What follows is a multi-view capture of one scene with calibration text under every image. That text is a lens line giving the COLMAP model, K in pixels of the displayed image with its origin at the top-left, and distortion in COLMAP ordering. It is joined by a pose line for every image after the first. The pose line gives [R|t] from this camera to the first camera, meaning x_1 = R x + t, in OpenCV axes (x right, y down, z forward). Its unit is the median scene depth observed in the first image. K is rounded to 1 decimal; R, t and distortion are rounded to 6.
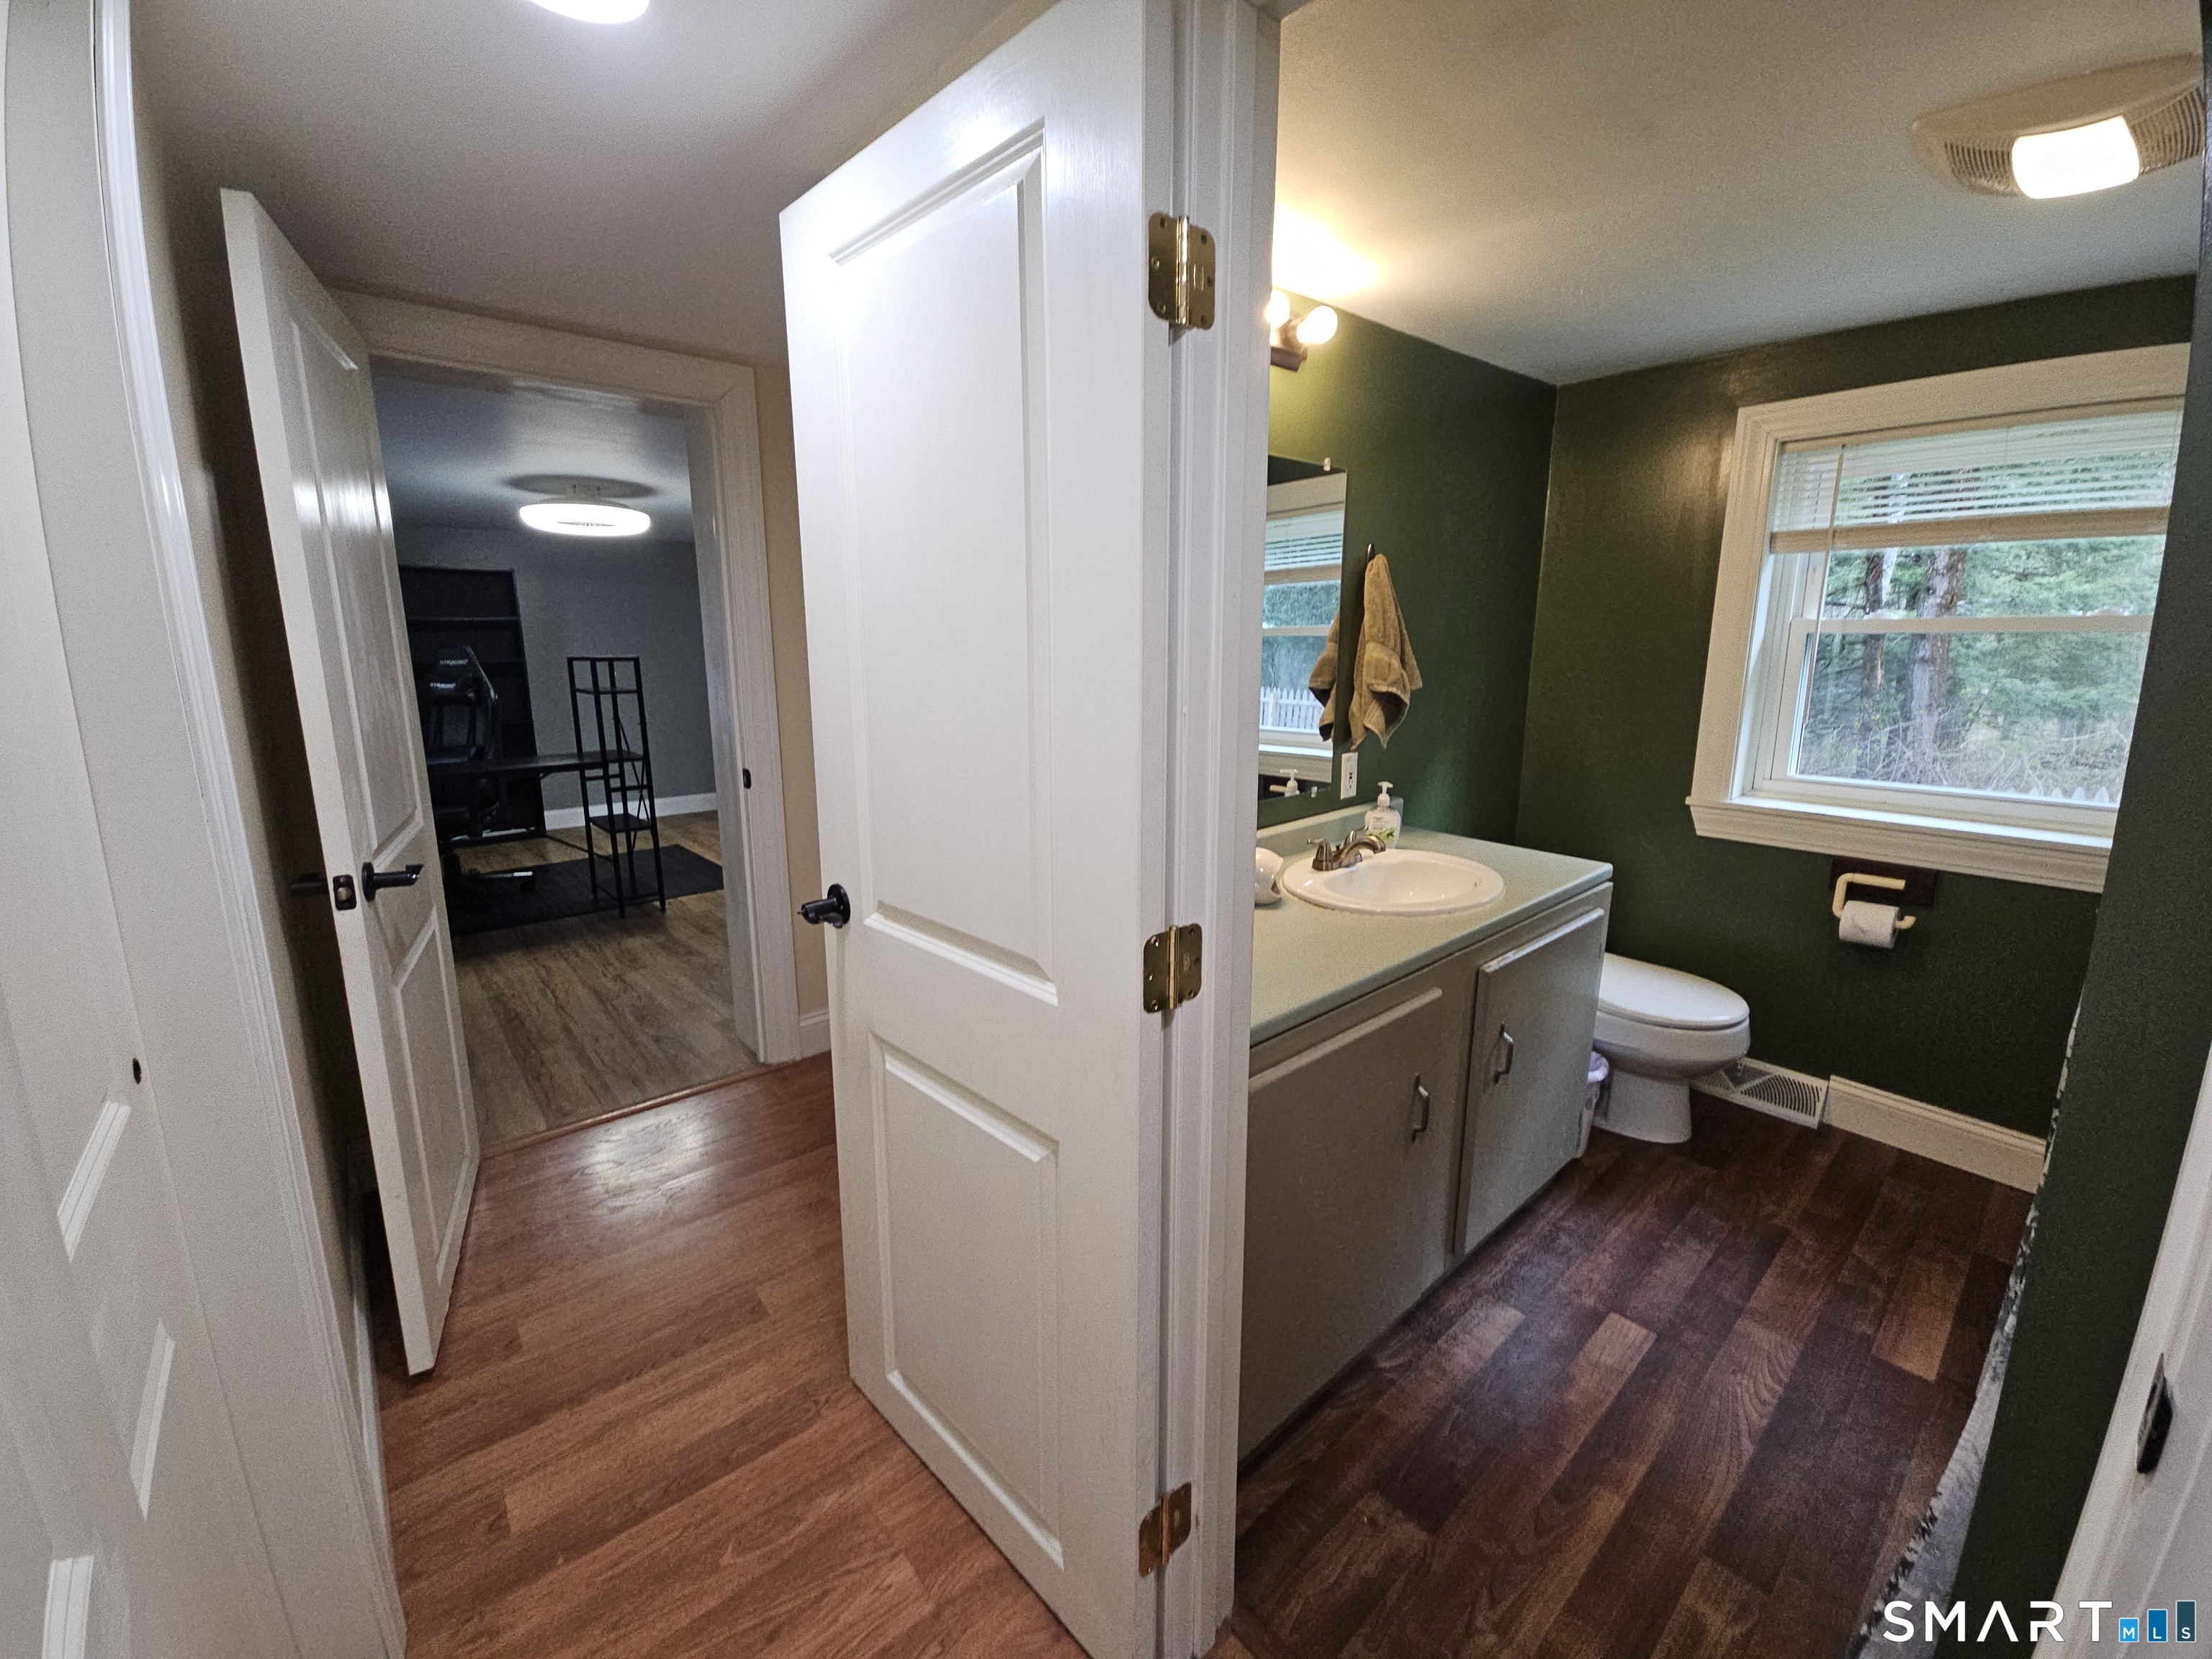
lens RADIAL K [[900.9, 0, 1110.2], [0, 900.9, 820.9], [0, 0, 1]] dist [0.008859, -0.005707]
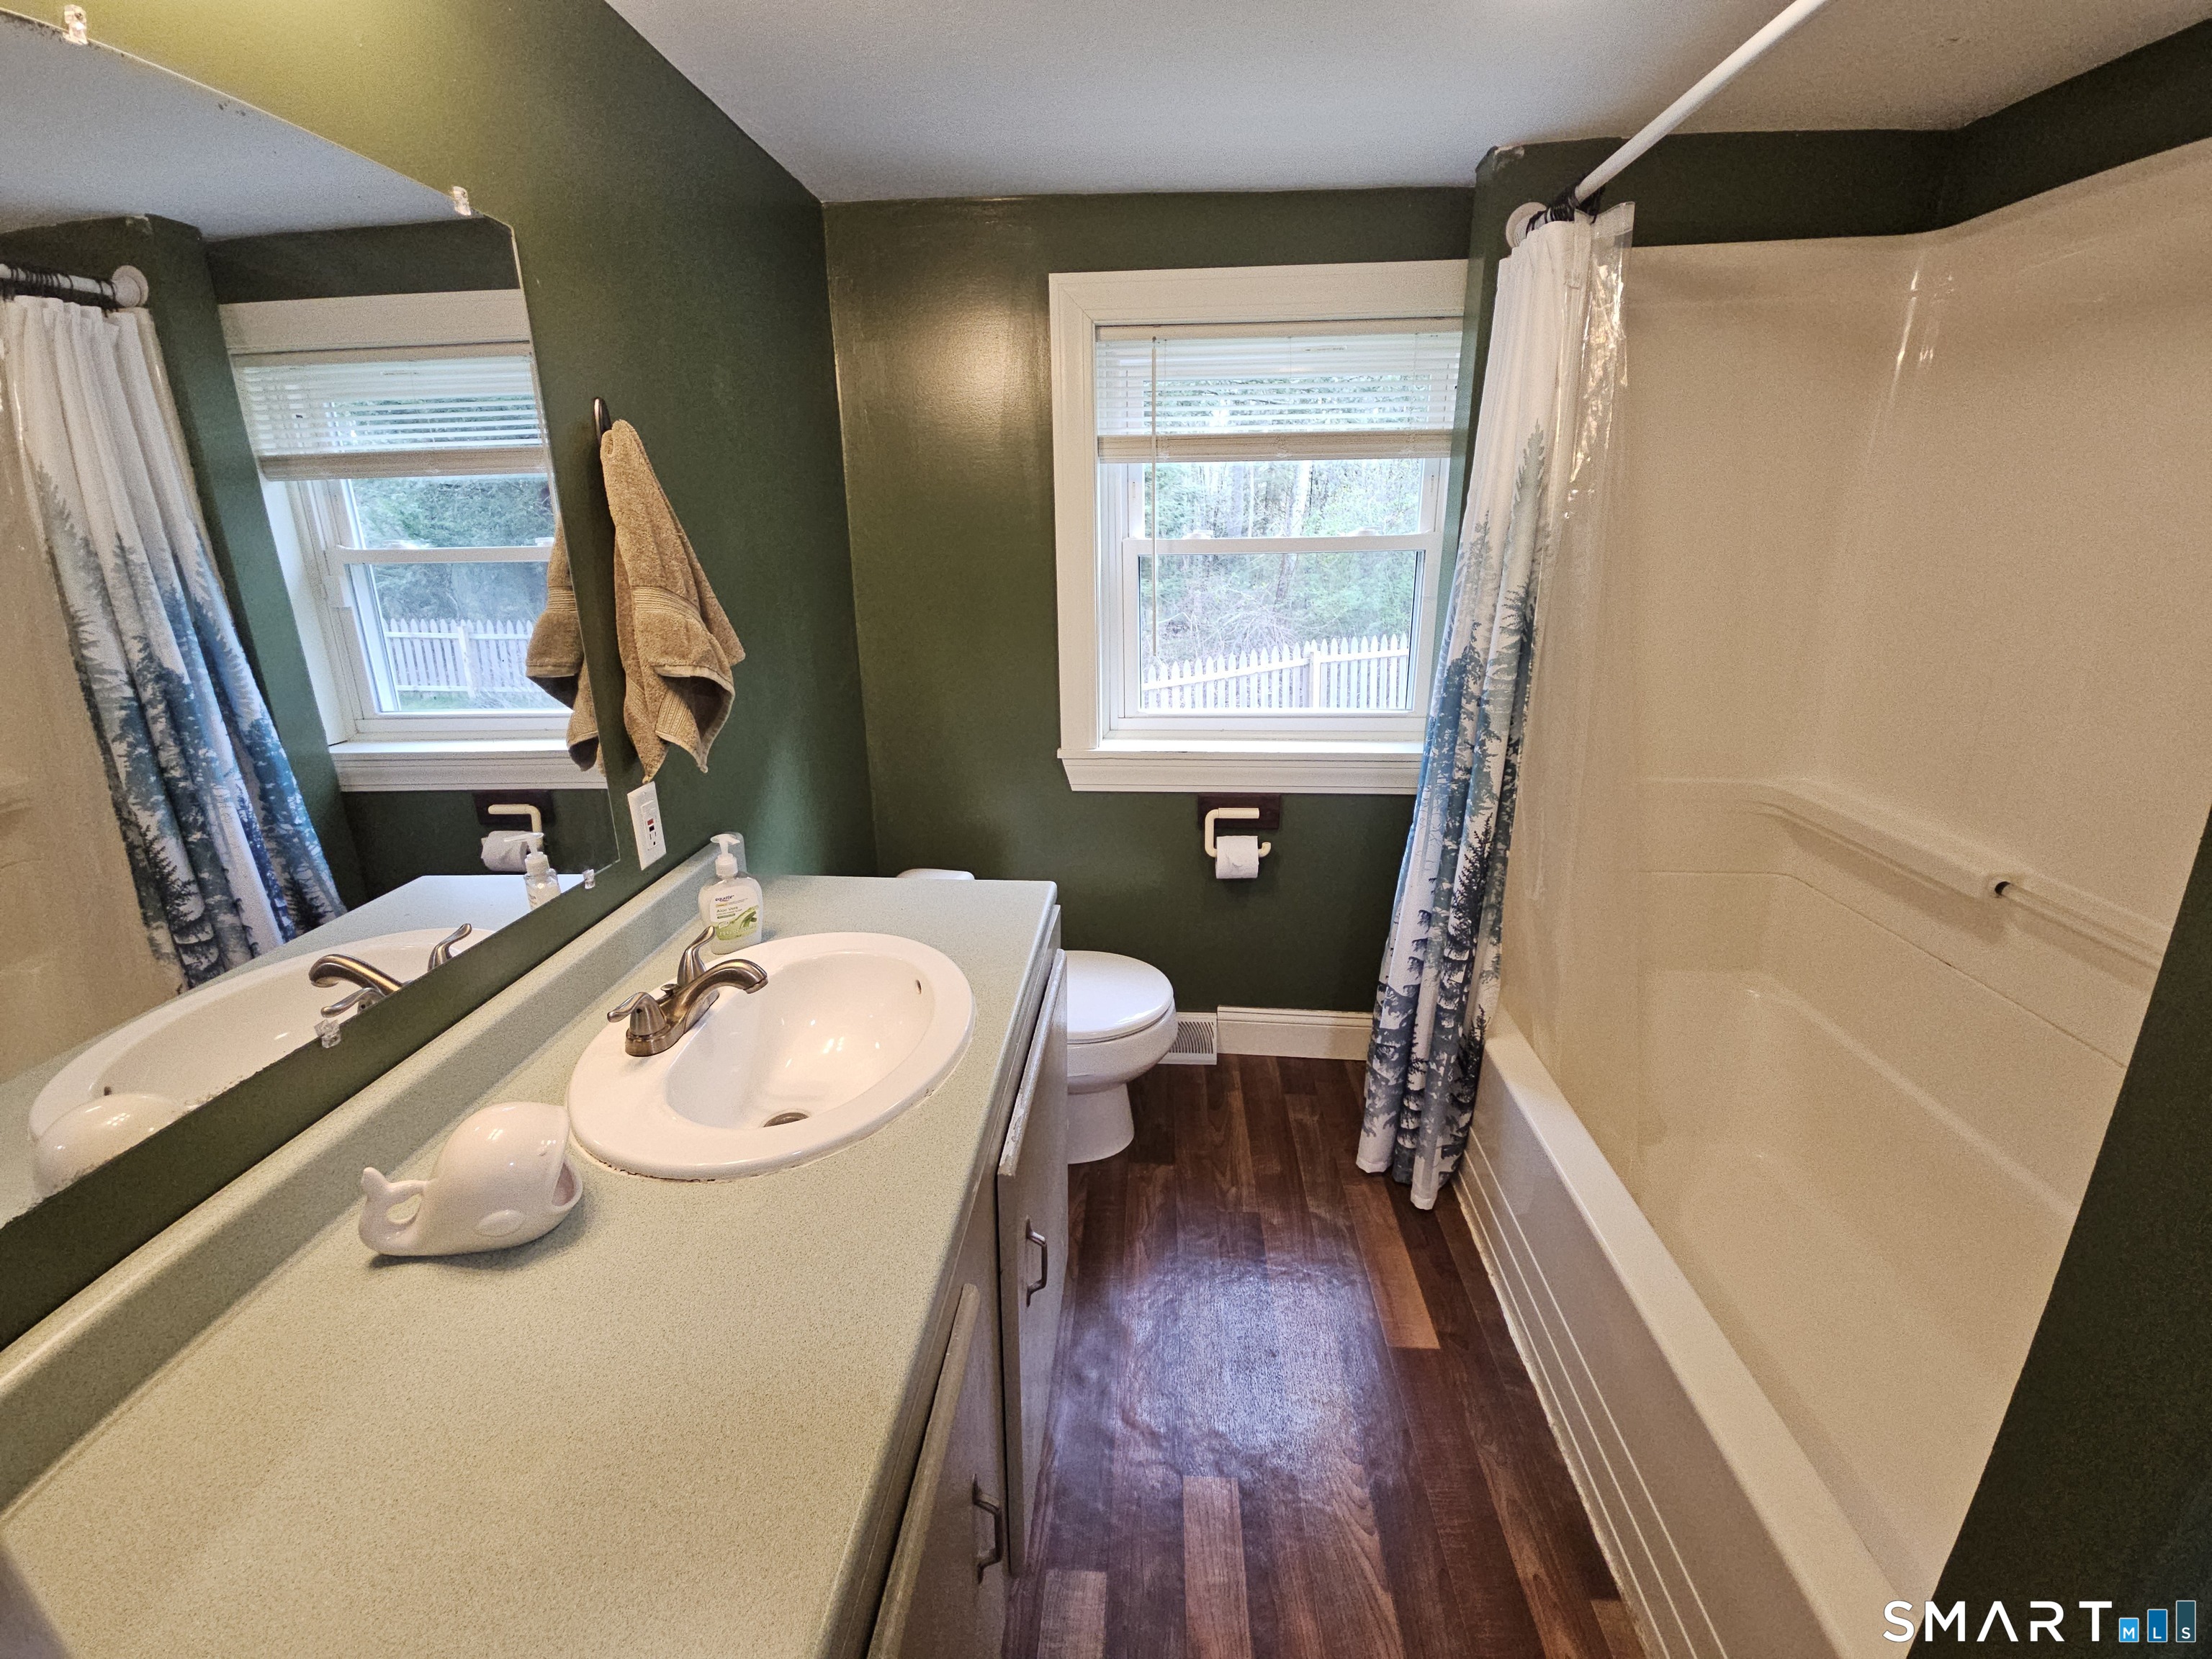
lens RADIAL K [[900.9, 0, 1100.4], [0, 900.9, 808.2], [0, 0, 1]] dist [0.008859, -0.005707]
pose [[0.708516, -0.205985, 0.674963, 0.087420], [0.149357, 0.978555, 0.141853, -0.100237], [-0.689708, 0.000305, 0.724087, 0.400663]]
